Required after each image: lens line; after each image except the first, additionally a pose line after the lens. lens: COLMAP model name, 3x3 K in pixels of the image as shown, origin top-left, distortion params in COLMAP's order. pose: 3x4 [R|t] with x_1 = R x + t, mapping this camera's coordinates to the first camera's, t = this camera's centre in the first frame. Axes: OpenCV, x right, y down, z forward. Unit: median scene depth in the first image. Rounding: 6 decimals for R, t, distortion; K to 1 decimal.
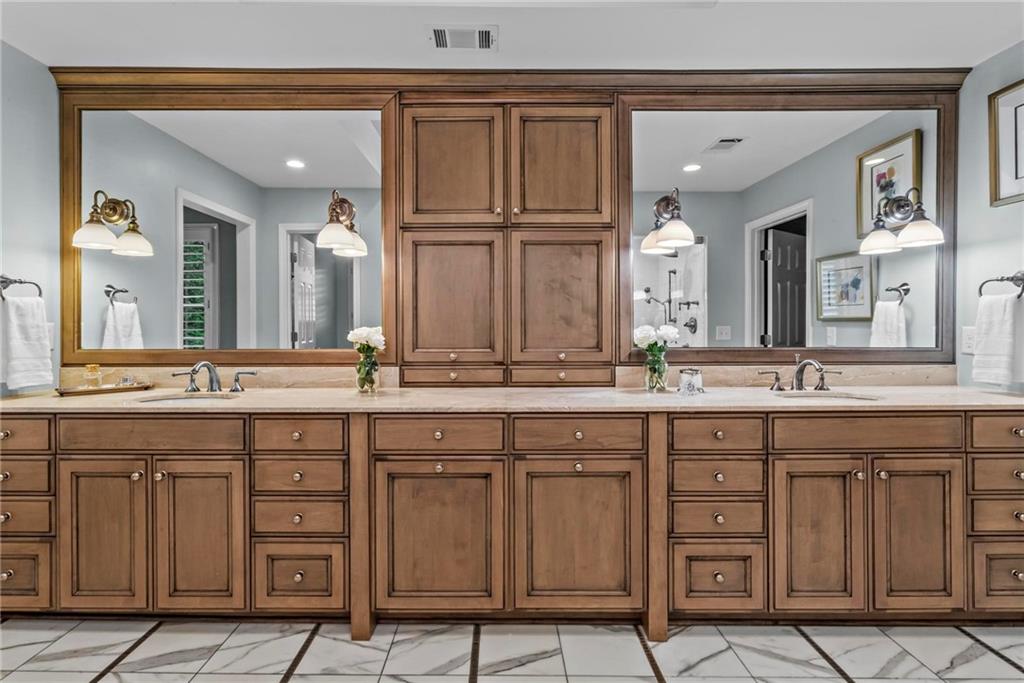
lens RADIAL K [[496.2, 0, 506.1], [0, 496.2, 325.7], [0, 0, 1]] dist [0.001410, -0.000085]
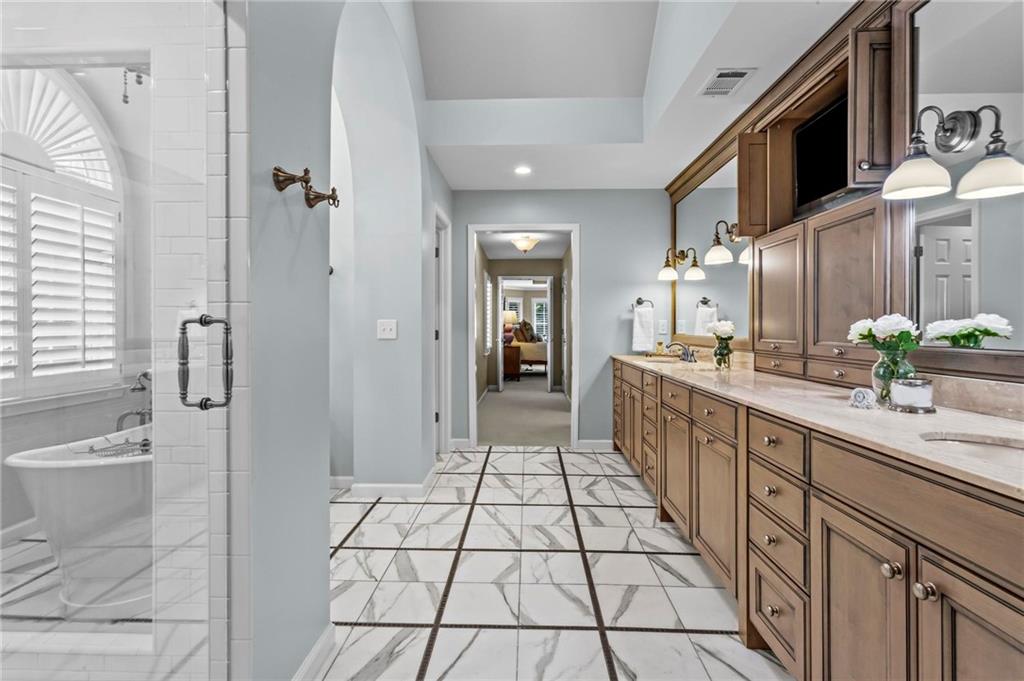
lens RADIAL K [[496.2, 0, 506.1], [0, 496.2, 324.7], [0, 0, 1]] dist [0.001410, -0.000085]
pose [[-0.044524, -0.002534, -0.999005, 1.060439], [-0.002888, 0.999993, -0.002408, 0.018459], [0.999004, 0.002778, -0.044531, 0.477202]]
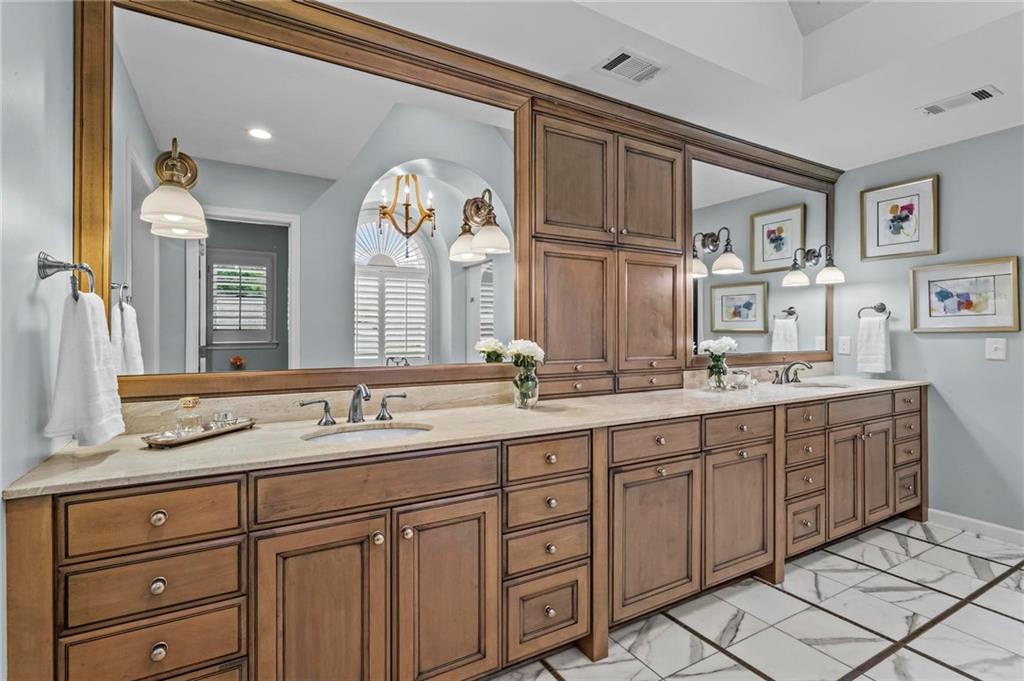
lens RADIAL K [[478.8, 0, 510.3], [0, 478.8, 334.2], [0, 0, 1]] dist [-0.000171, 0.001085]
pose [[0.871272, -0.000025, 0.490801, -0.746676], [0.000793, 0.999999, -0.001356, -0.005717], [-0.490801, 0.001570, 0.871270, 0.215166]]
